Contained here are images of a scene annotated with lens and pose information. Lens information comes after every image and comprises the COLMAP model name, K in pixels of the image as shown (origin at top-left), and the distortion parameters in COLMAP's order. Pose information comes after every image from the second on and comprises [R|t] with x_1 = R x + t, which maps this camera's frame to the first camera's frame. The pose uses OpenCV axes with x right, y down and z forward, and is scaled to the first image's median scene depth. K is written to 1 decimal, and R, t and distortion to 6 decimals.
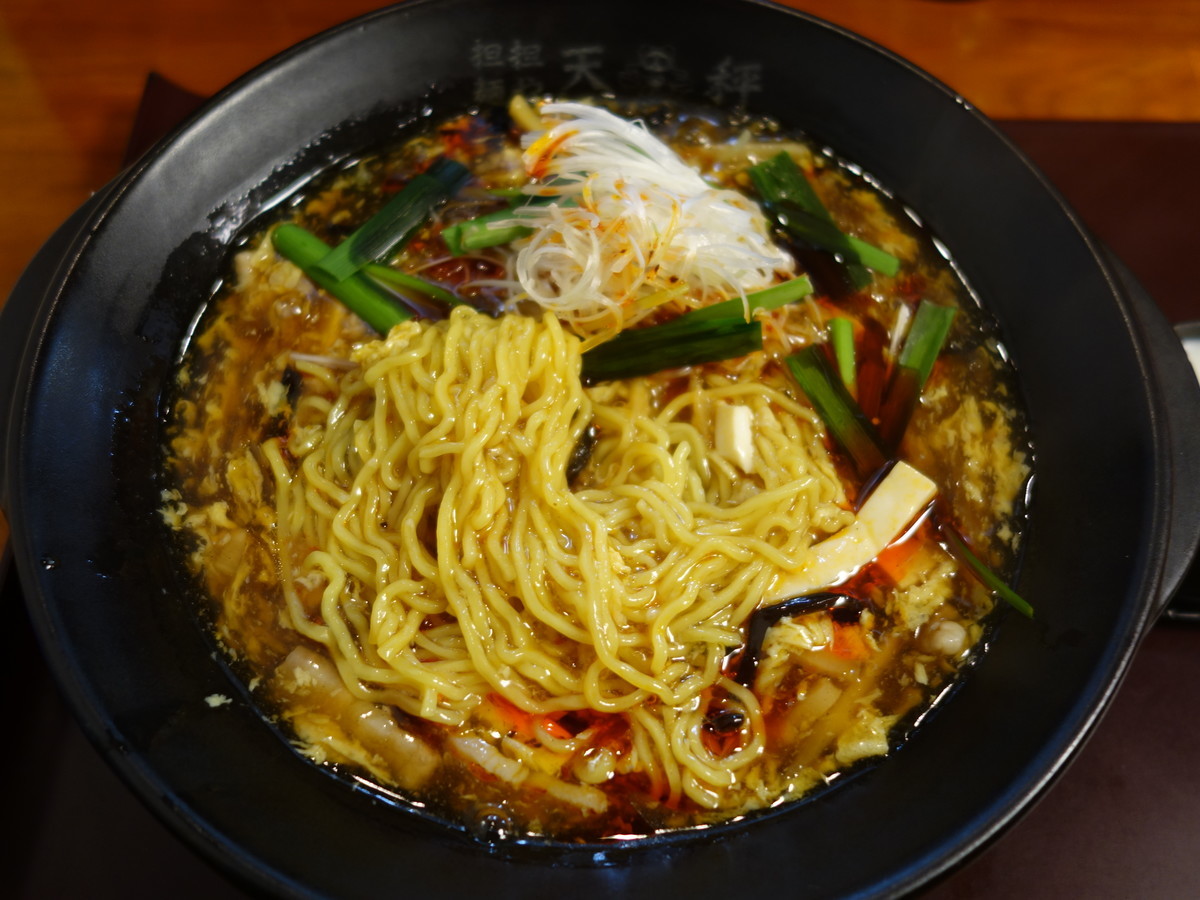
lens RADIAL K [[965.5, 0, 600.0], [0, 965.5, 450.0], [0, 0, 1]] dist [-0.008336, -0.004441]
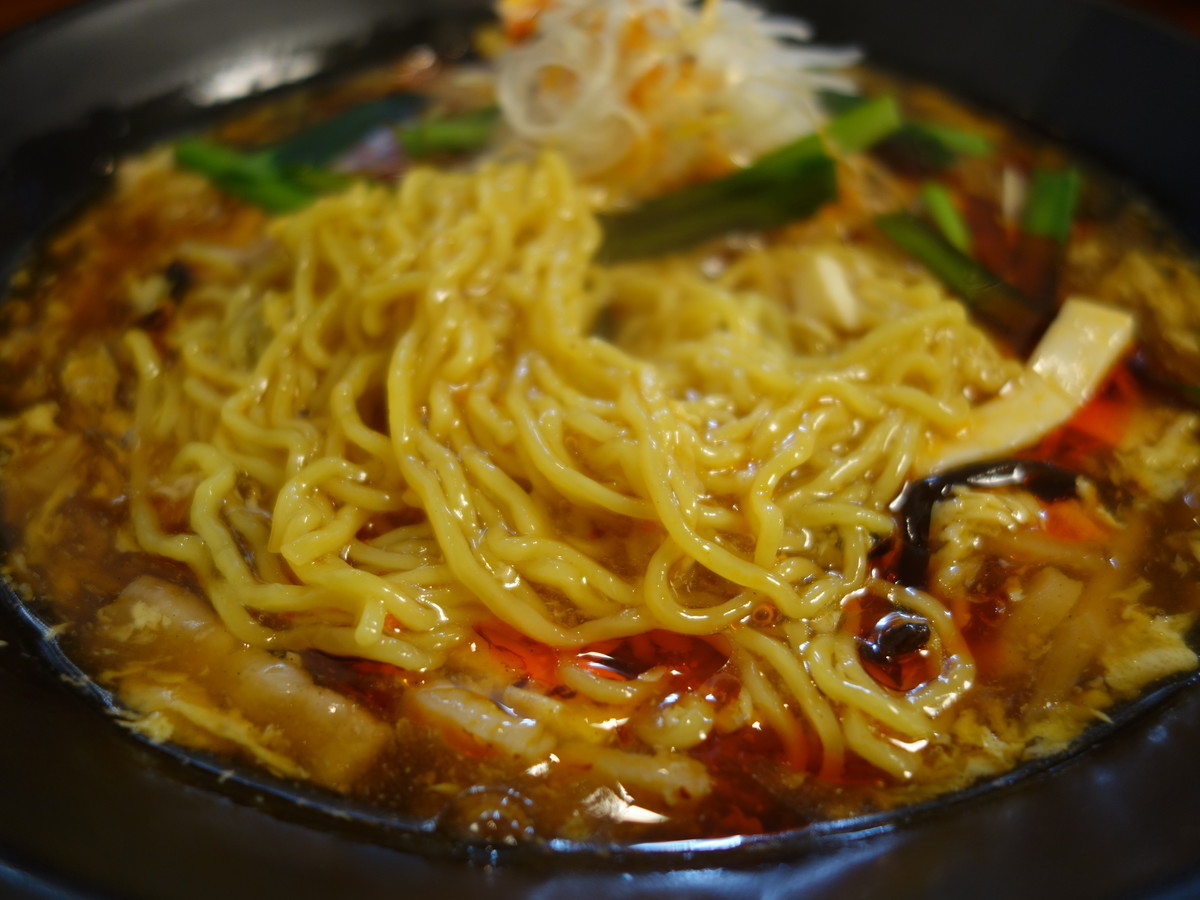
lens RADIAL K [[1010.5, 0, 600.0], [0, 1010.5, 450.0], [0, 0, 1]] dist [0.010156, 0.001567]
pose [[0.997735, -0.049379, 0.045676, -0.064375], [0.061769, 0.941419, -0.331533, 0.354923], [-0.026629, 0.333603, 0.942337, 0.397757]]
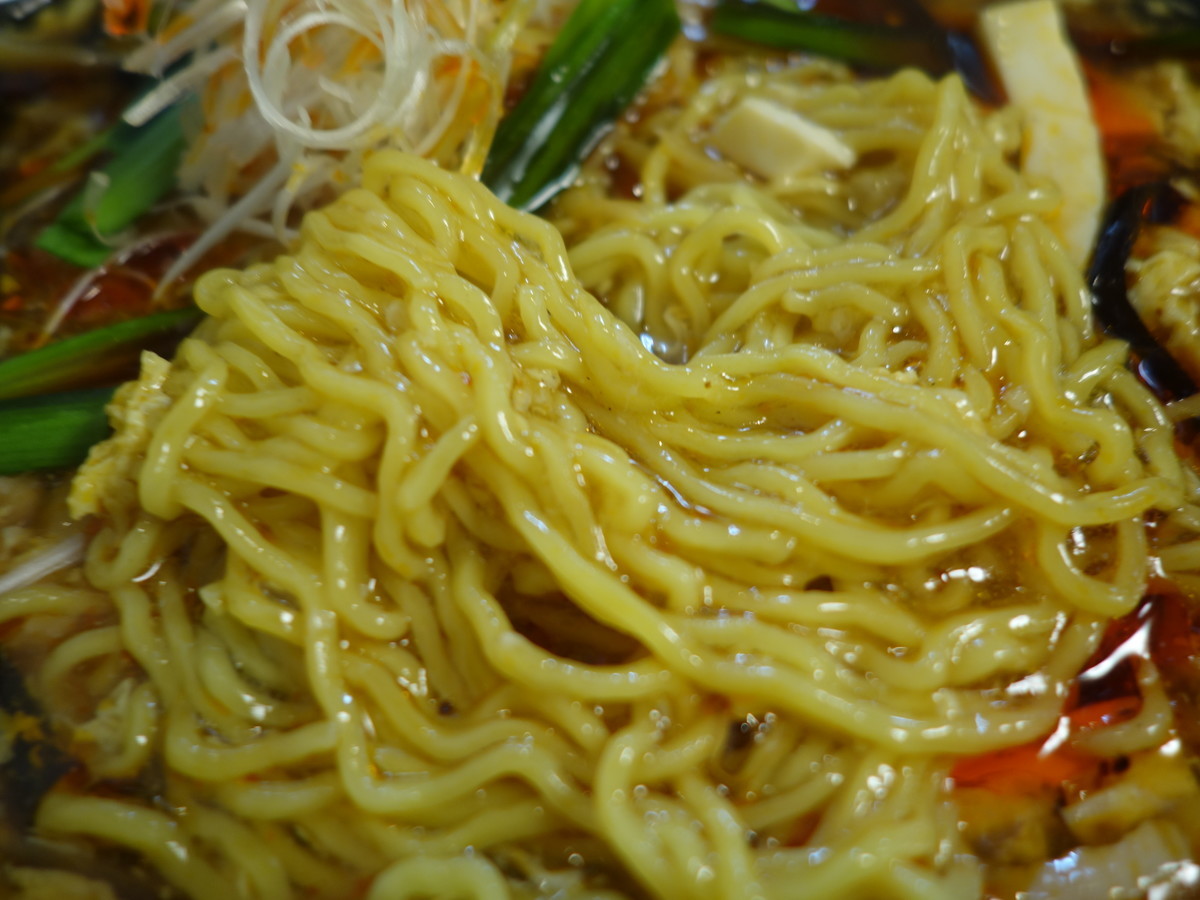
lens RADIAL K [[965.5, 0, 600.0], [0, 965.5, 450.0], [0, 0, 1]] dist [-0.008336, -0.004441]
pose [[0.668581, -0.635996, 0.385369, -0.285517], [0.680036, 0.732596, 0.029242, 0.031306], [-0.300917, 0.242514, 0.922299, 0.614710]]
